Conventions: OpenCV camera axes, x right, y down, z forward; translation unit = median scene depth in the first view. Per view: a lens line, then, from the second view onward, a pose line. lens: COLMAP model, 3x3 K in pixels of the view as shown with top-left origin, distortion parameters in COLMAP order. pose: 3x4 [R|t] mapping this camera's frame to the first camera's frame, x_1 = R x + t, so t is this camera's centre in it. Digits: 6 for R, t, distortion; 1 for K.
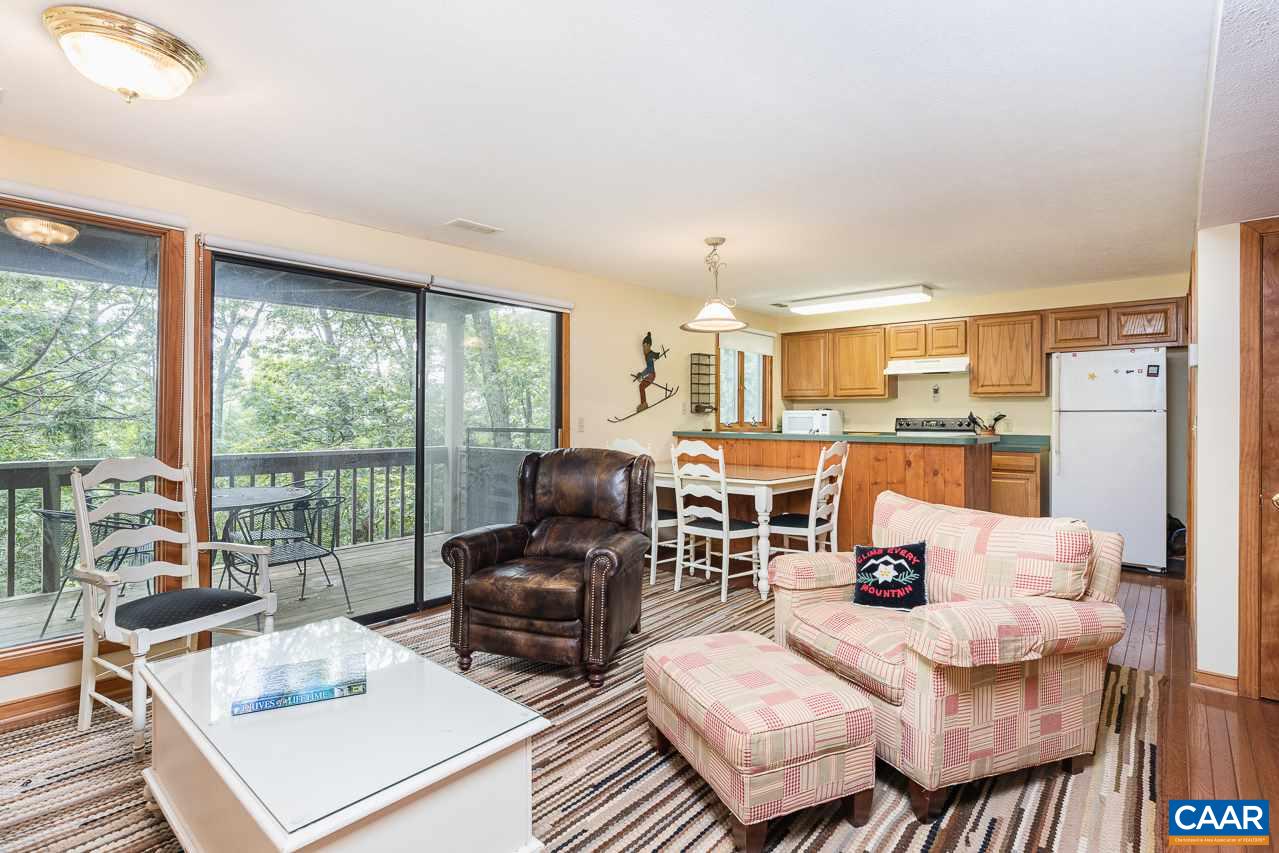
lens RADIAL K [[615.6, 0, 644.7], [0, 615.6, 414.6], [0, 0, 1]] dist [-0.003229, -0.000229]
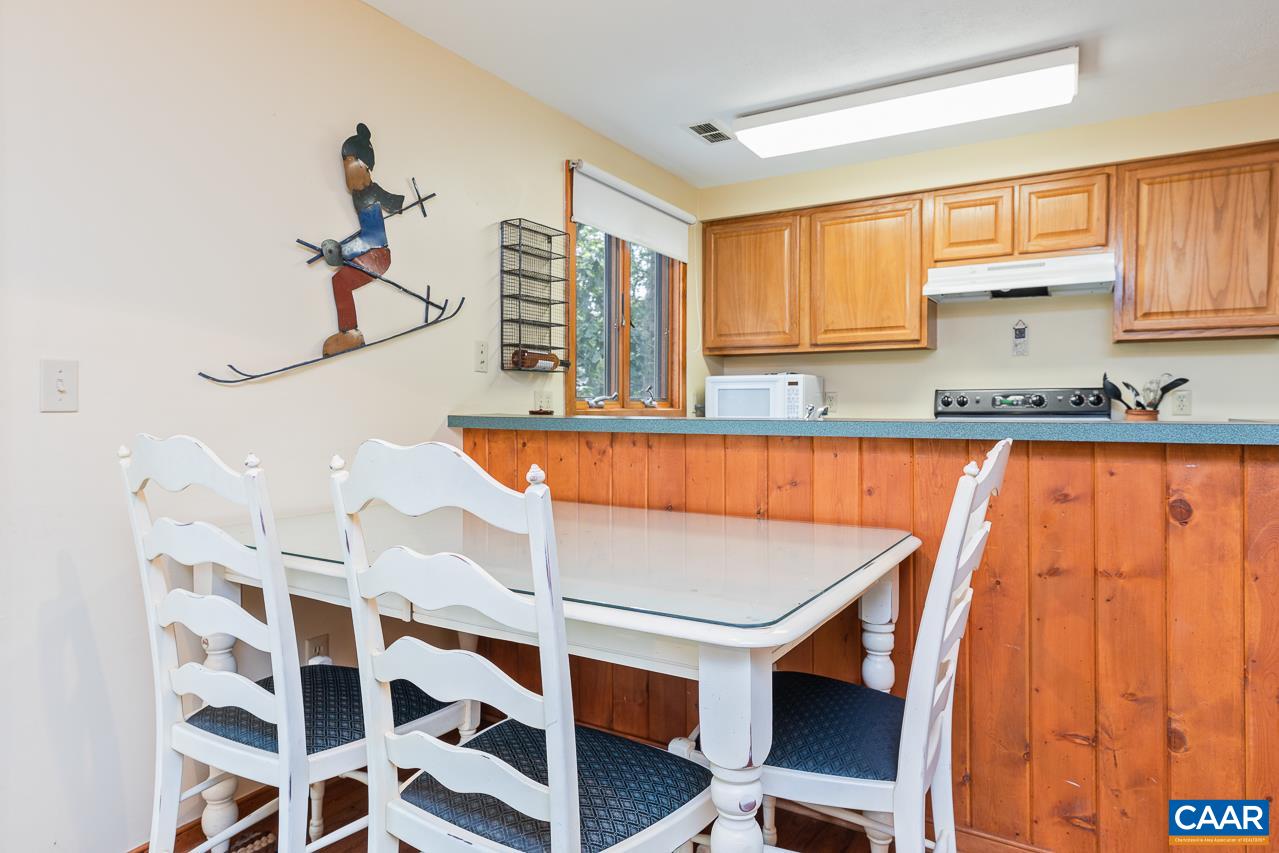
lens RADIAL K [[748.3, 0, 629.0], [0, 748.3, 413.6], [0, 0, 1]] dist [0.013959, -0.000143]
pose [[0.985632, -0.001297, 0.168900, 0.074808], [-0.000477, 0.999945, 0.010461, 0.020623], [-0.168905, -0.010391, 0.985578, 0.506222]]
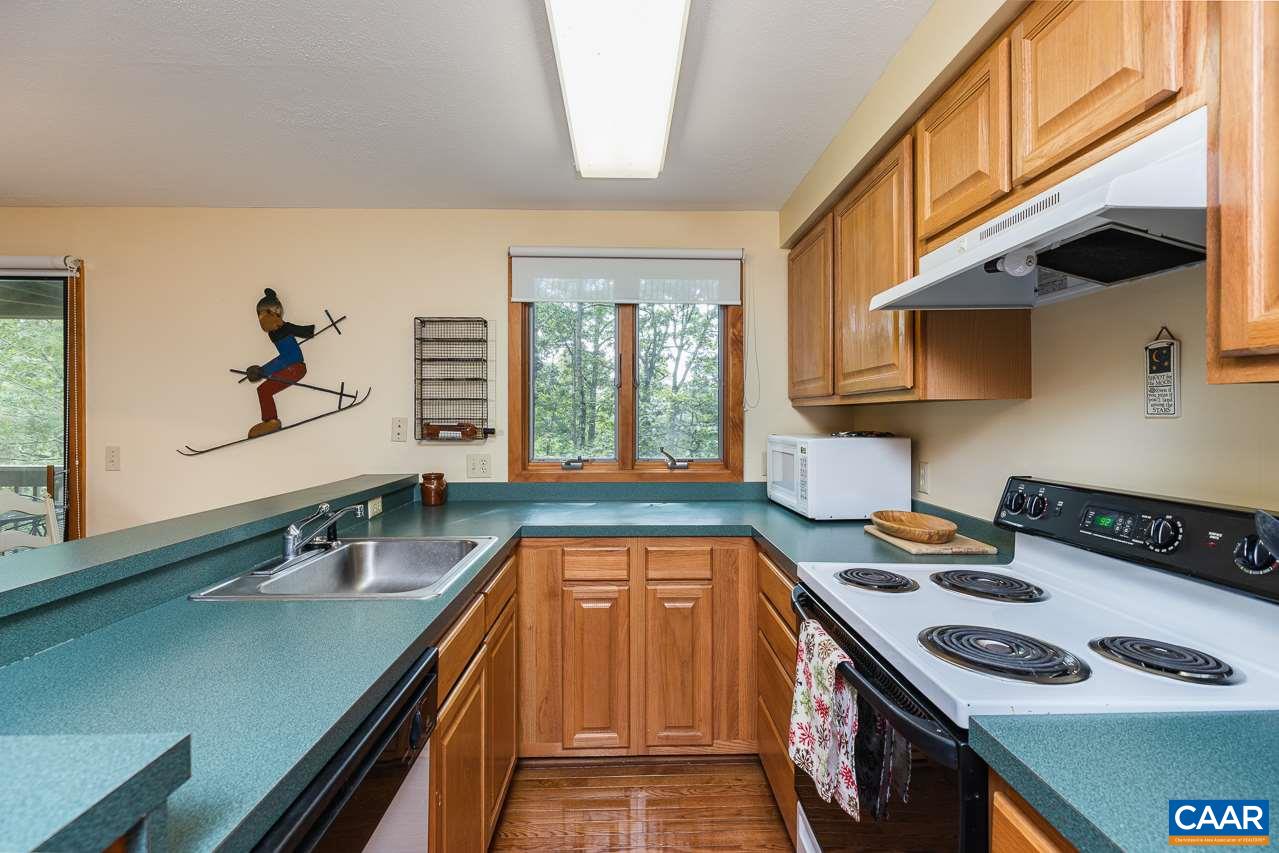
lens RADIAL K [[575.9, 0, 638.3], [0, 575.9, 423.4], [0, 0, 1]] dist [0.011587, 0.000098]
pose [[0.672265, 0.010671, -0.740234, 0.541552], [-0.002711, 0.999925, 0.011952, -0.021382], [0.740306, -0.006029, 0.672243, 0.813168]]
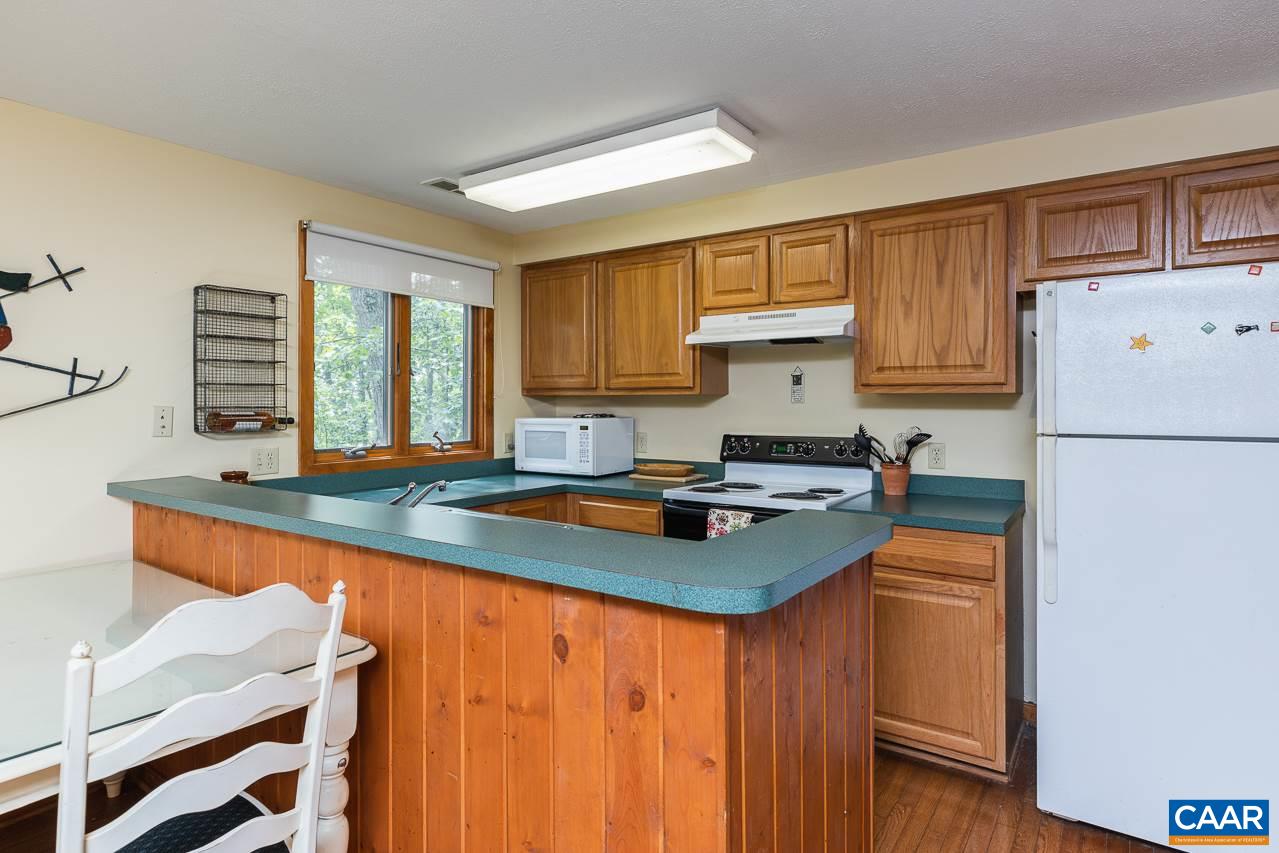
lens RADIAL K [[695.4, 0, 641.4], [0, 695.4, 404.2], [0, 0, 1]] dist [0.006305, -0.002712]
pose [[0.994494, -0.000202, 0.104792, 0.320316], [0.000096, 0.999999, 0.001016, -0.021709], [-0.104792, -0.001000, 0.994494, 0.510723]]
